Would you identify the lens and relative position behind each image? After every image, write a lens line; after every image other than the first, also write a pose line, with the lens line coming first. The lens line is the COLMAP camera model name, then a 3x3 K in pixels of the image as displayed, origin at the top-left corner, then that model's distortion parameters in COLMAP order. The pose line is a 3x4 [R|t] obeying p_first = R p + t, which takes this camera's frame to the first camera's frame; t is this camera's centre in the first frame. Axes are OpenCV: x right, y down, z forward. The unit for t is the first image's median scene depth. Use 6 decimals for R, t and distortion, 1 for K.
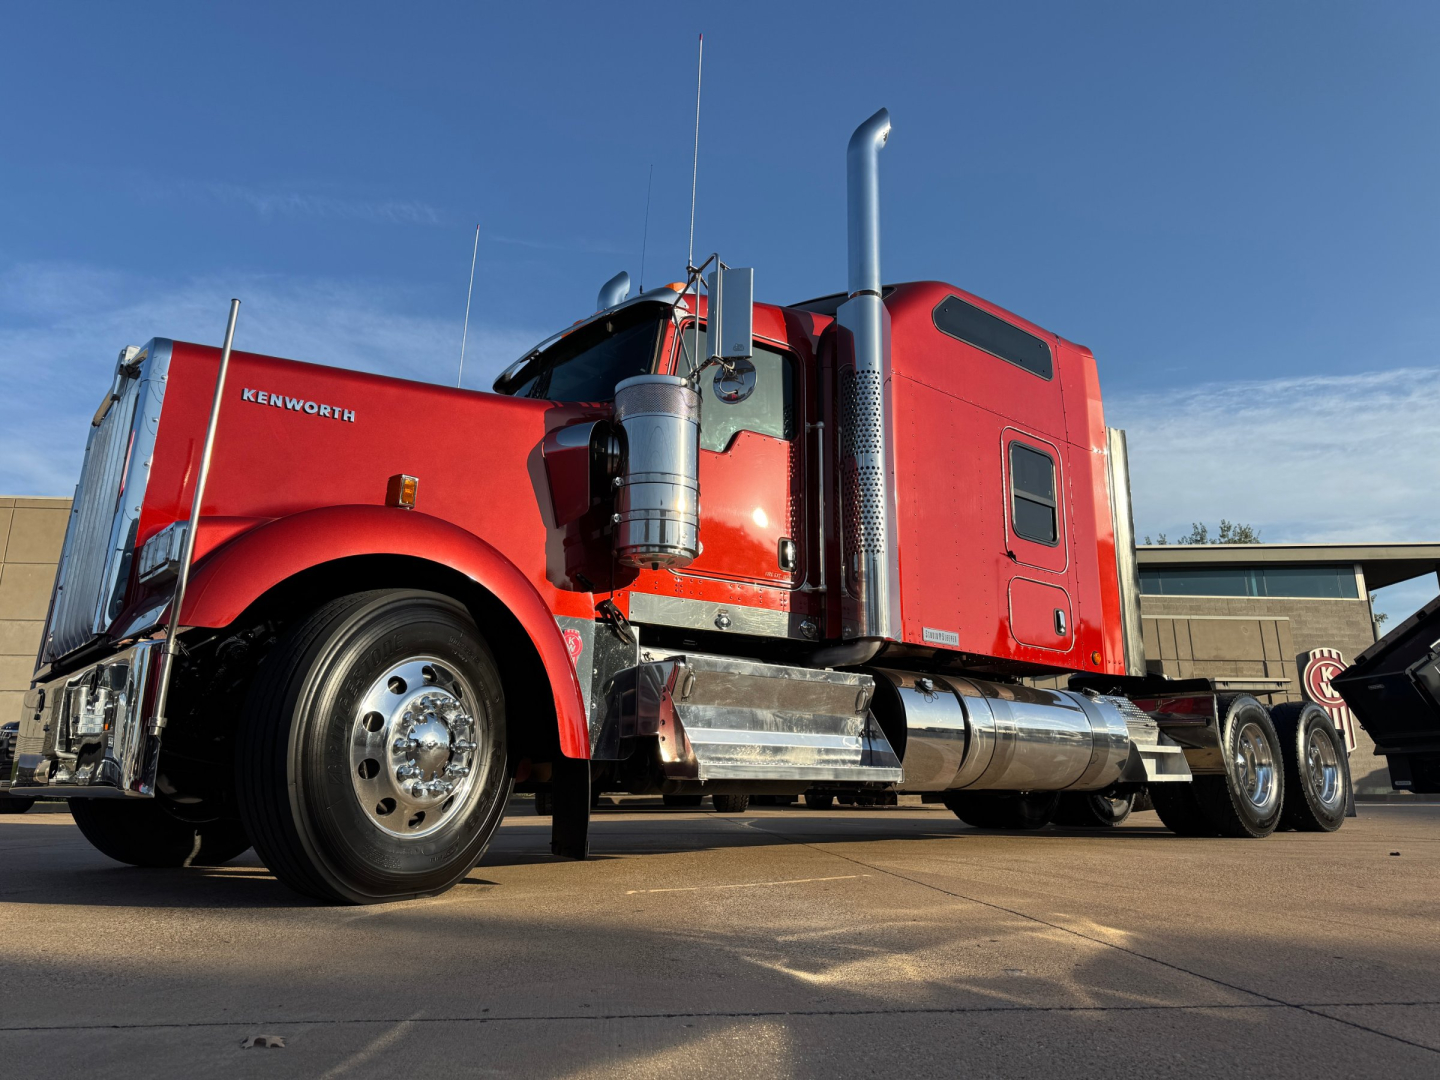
lens RADIAL K [[1044.9, 0, 723.2], [0, 1044.9, 536.7], [0, 0, 1]] dist [0.004641, -0.001287]
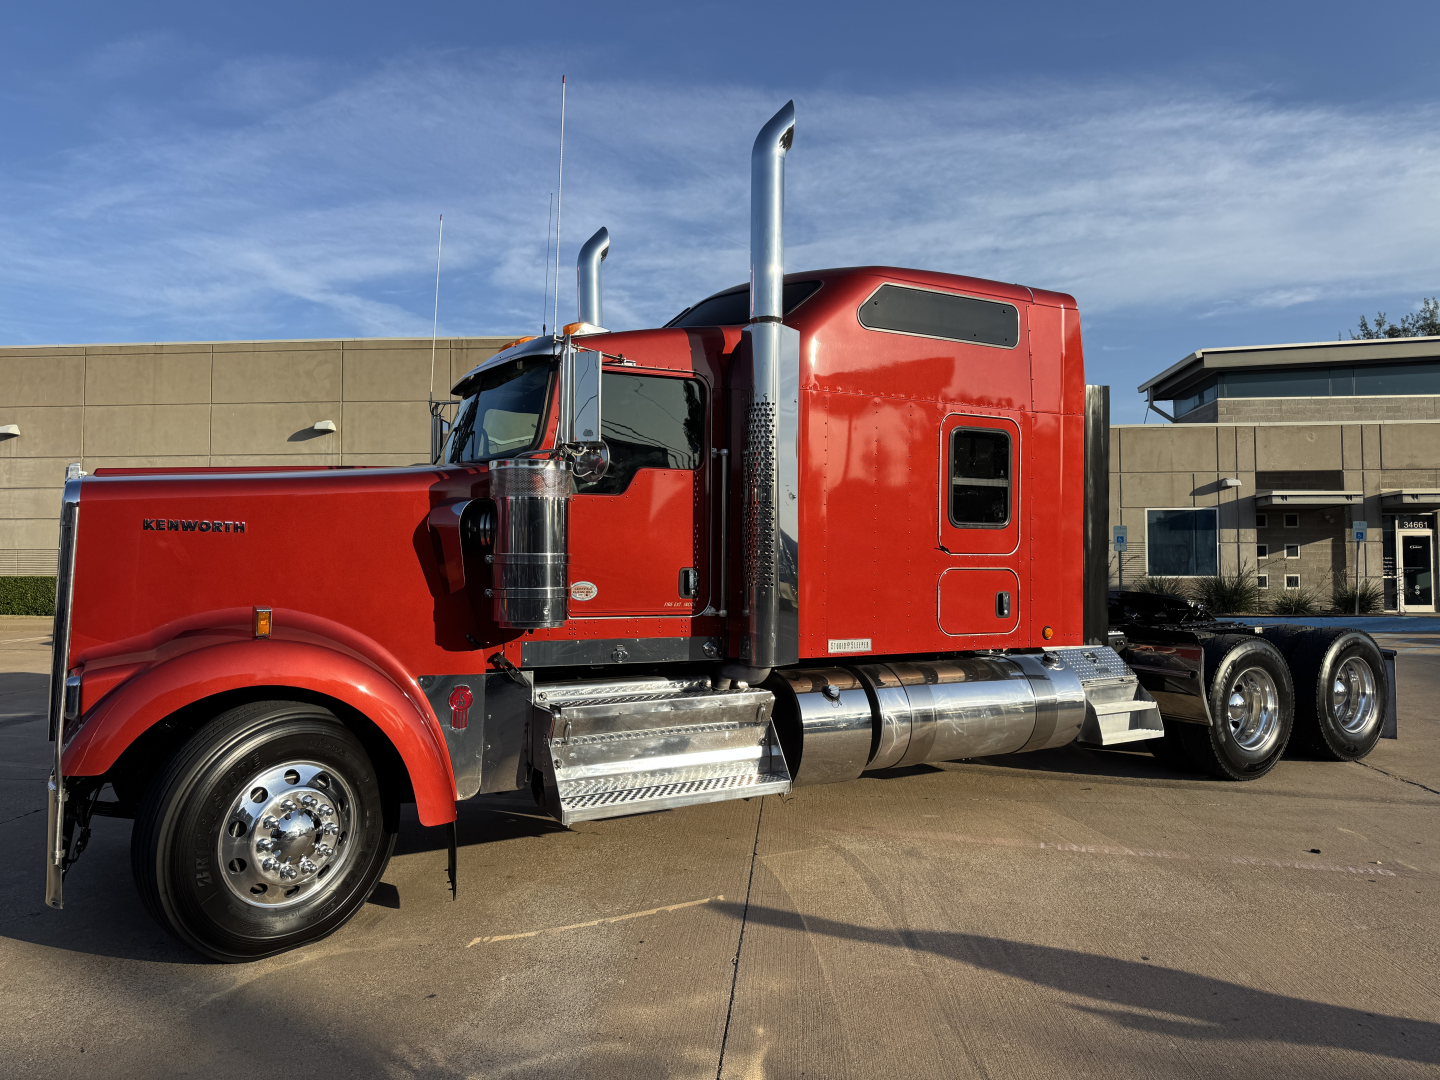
lens RADIAL K [[1044.9, 0, 723.2], [0, 1044.9, 536.7], [0, 0, 1]] dist [0.004641, -0.001287]
pose [[0.980900, -0.002143, -0.194501, 0.302949], [0.045633, 0.974569, 0.219394, -0.260354], [0.189085, -0.224079, 0.956052, -0.004604]]
